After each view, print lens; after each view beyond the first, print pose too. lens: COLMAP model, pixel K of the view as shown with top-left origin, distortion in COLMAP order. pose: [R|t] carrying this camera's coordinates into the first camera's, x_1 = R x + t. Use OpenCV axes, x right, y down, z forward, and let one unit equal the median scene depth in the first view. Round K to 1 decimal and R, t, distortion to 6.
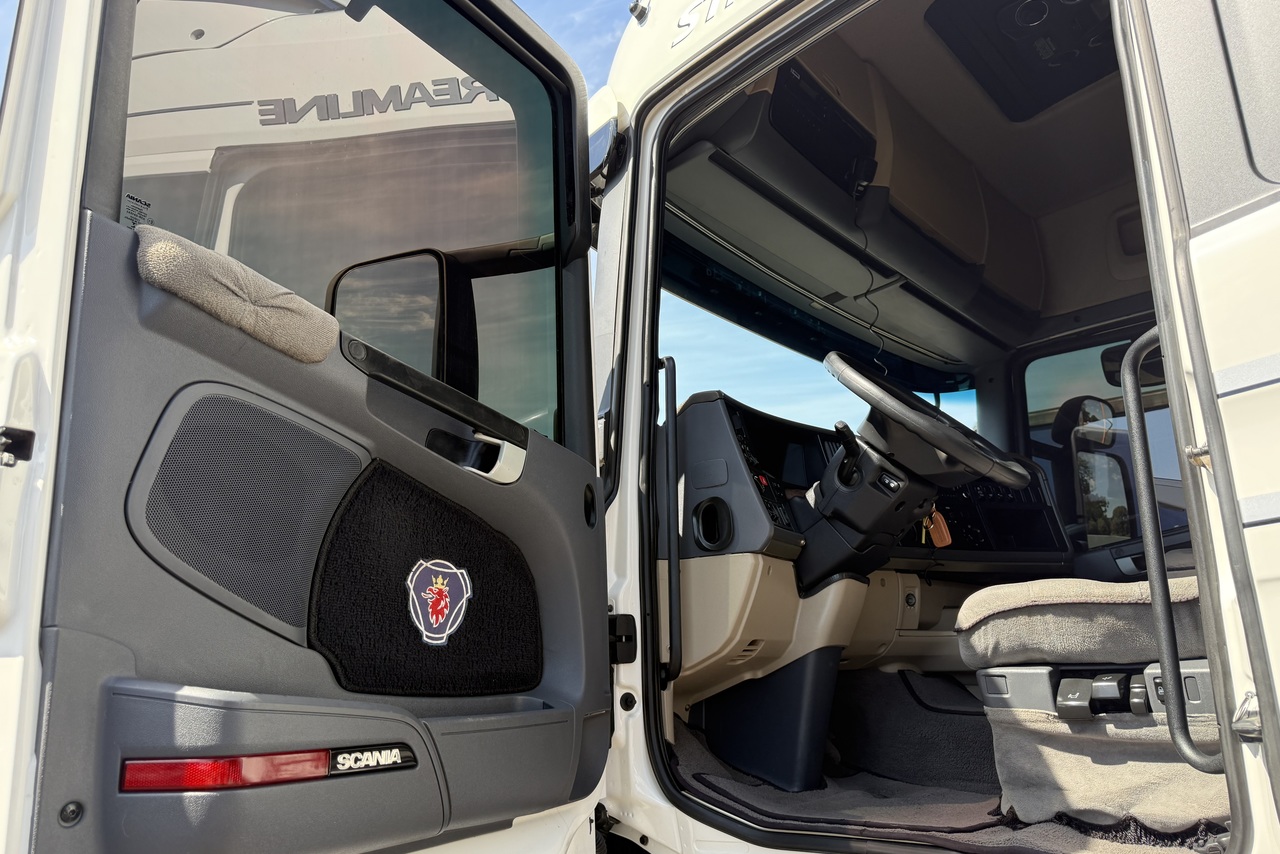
lens RADIAL K [[908.1, 0, 662.3], [0, 908.1, 444.2], [0, 0, 1]] dist [0.048609, -0.067355]
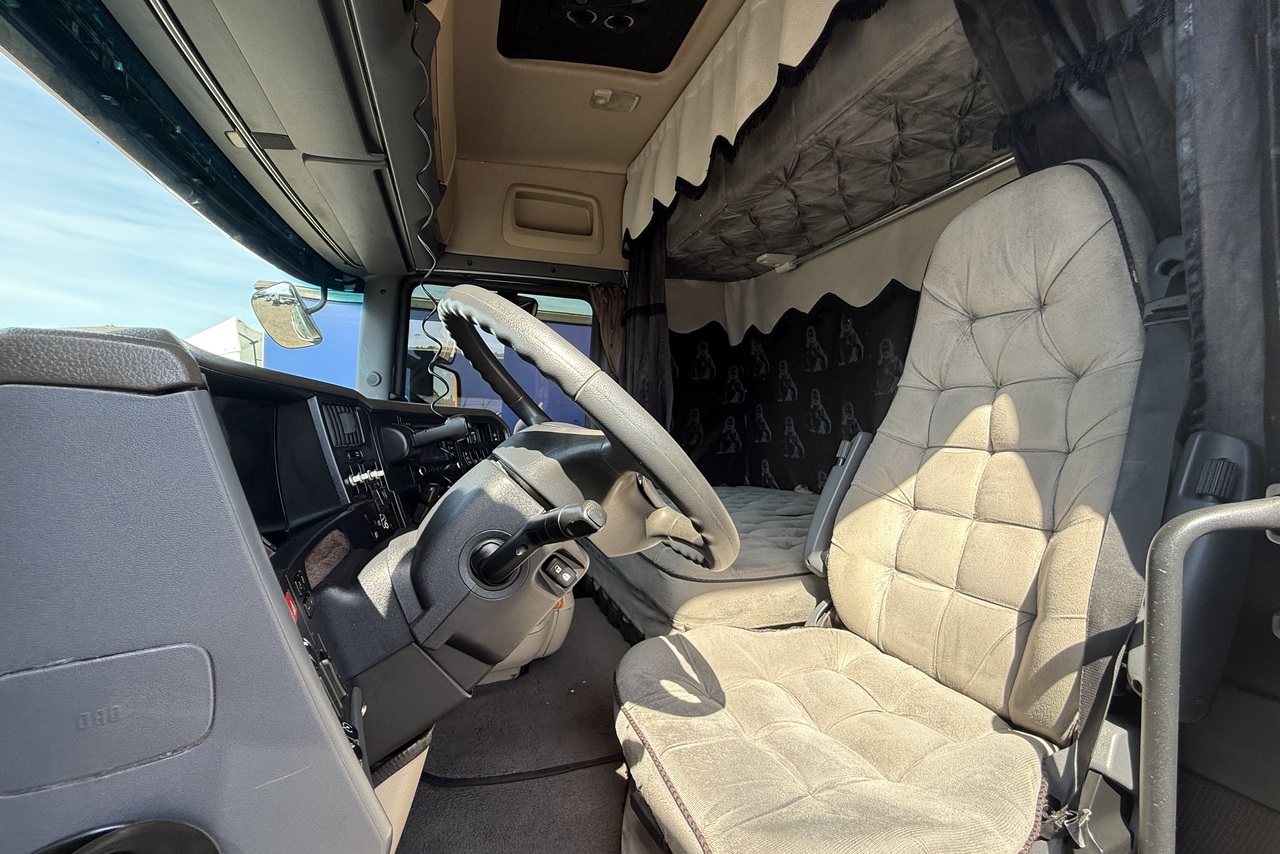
lens RADIAL K [[513.2, 0, 637.0], [0, 513.2, 428.1], [0, 0, 1]] dist [0.000709, 0.000230]
pose [[0.500587, 0.033944, 0.865020, -0.000023], [-0.231898, 0.967970, 0.096216, -0.055428], [-0.834048, -0.248760, 0.492425, 0.550740]]
